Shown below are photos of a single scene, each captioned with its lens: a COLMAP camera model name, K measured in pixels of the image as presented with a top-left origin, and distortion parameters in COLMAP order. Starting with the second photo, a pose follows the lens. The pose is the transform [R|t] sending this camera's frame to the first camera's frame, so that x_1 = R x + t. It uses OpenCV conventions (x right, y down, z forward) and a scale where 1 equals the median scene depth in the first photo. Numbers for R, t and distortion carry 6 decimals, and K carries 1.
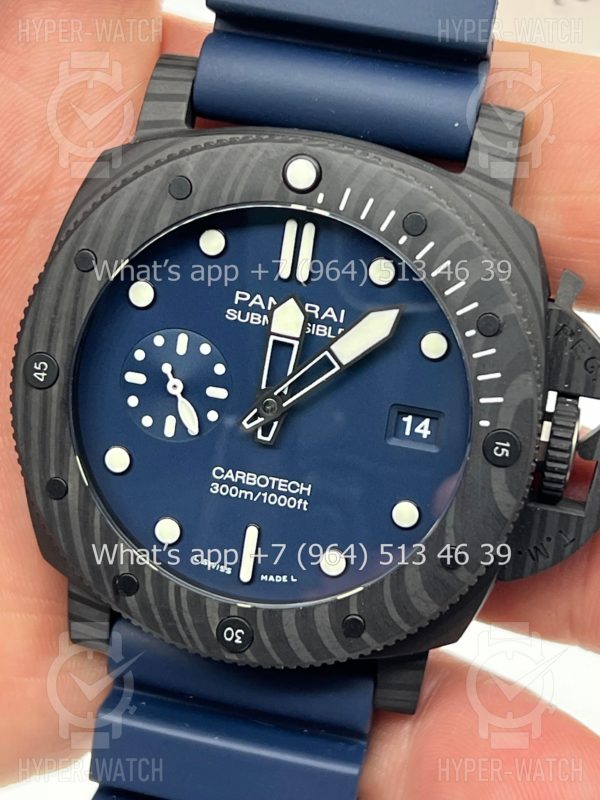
lens RADIAL K [[1808.2, 0, 300.0], [0, 1808.2, 400.0], [0, 0, 1]] dist [0.256211, 0.448941]
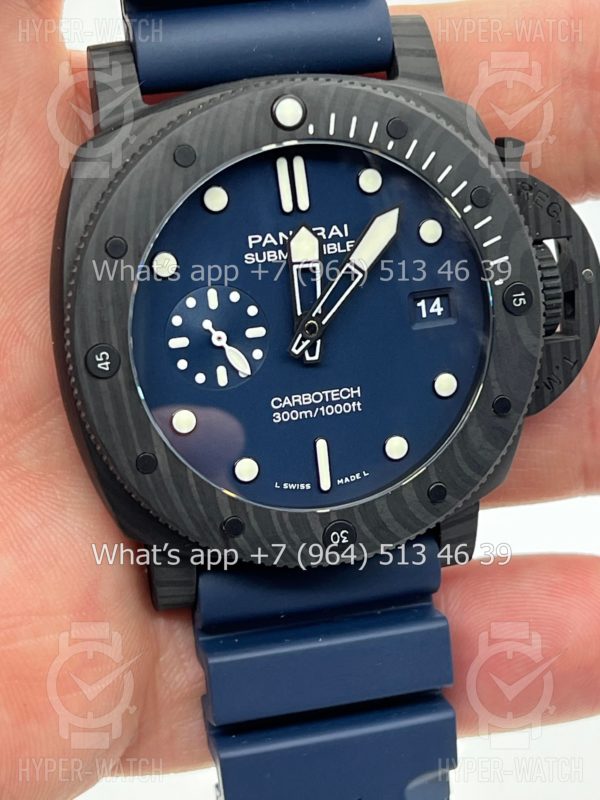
lens RADIAL K [[1814.2, 0, 300.0], [0, 1814.2, 400.0], [0, 0, 1]] dist [0.309478, 0.057187]
pose [[0.898974, -0.308175, 0.311247, -0.376428], [0.305265, 0.950417, 0.059337, -0.022218], [-0.314100, 0.041670, 0.948475, -0.039174]]
